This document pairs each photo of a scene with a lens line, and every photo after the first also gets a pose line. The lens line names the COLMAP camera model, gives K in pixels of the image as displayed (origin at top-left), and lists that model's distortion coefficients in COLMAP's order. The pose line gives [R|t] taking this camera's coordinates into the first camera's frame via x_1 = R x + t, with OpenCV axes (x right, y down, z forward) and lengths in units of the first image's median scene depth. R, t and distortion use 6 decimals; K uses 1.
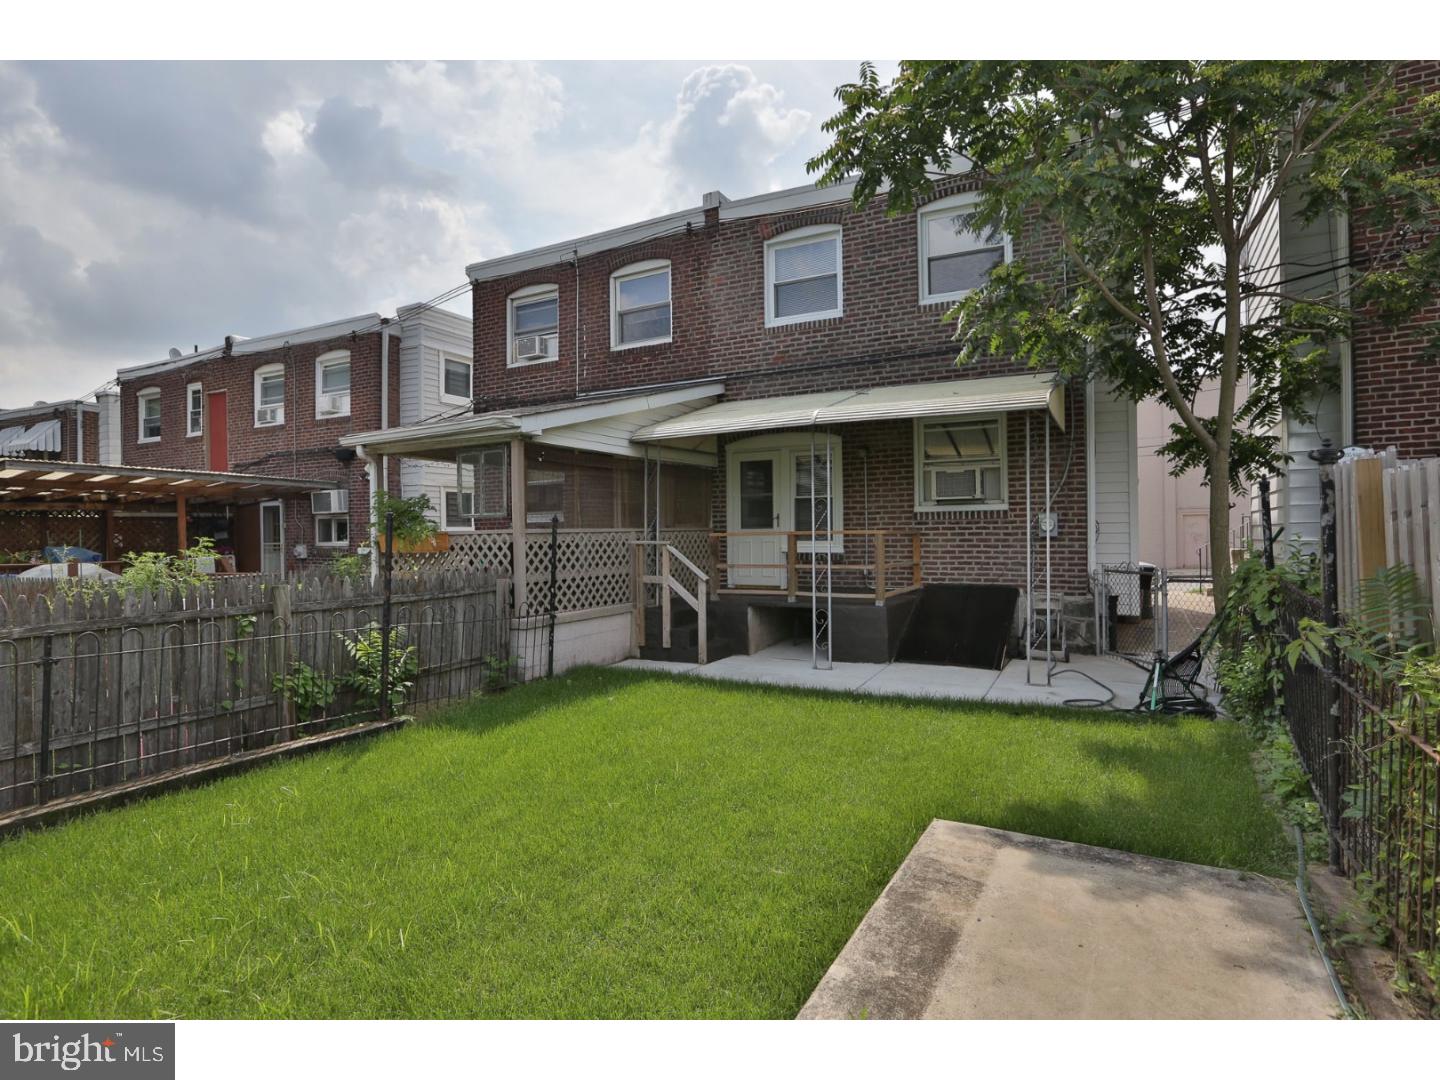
lens RADIAL K [[737.1, 0, 719.9], [0, 737.1, 535.6], [0, 0, 1]] dist [0.001113, -0.000086]
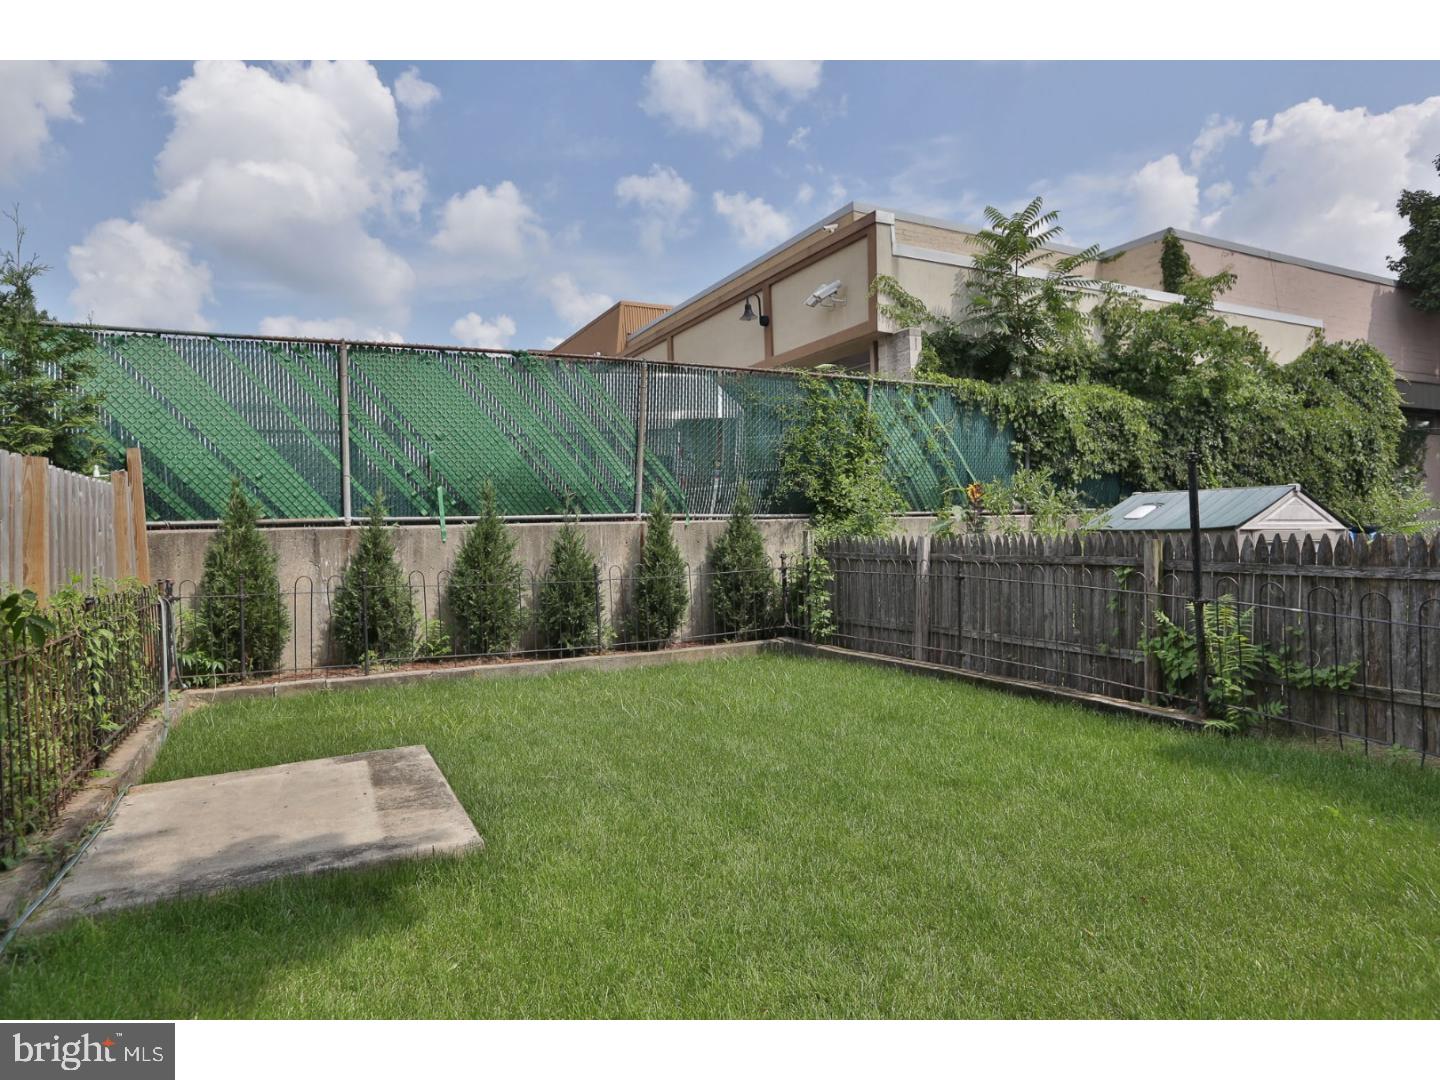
lens RADIAL K [[815.4, 0, 717.9], [0, 815.4, 530.9], [0, 0, 1]] dist [0.000215, 0.000319]
pose [[-0.550855, 0.026142, -0.834192, 1.063744], [0.025491, 0.999570, 0.014491, 0.049593], [0.834212, -0.013282, -0.551284, 2.063103]]
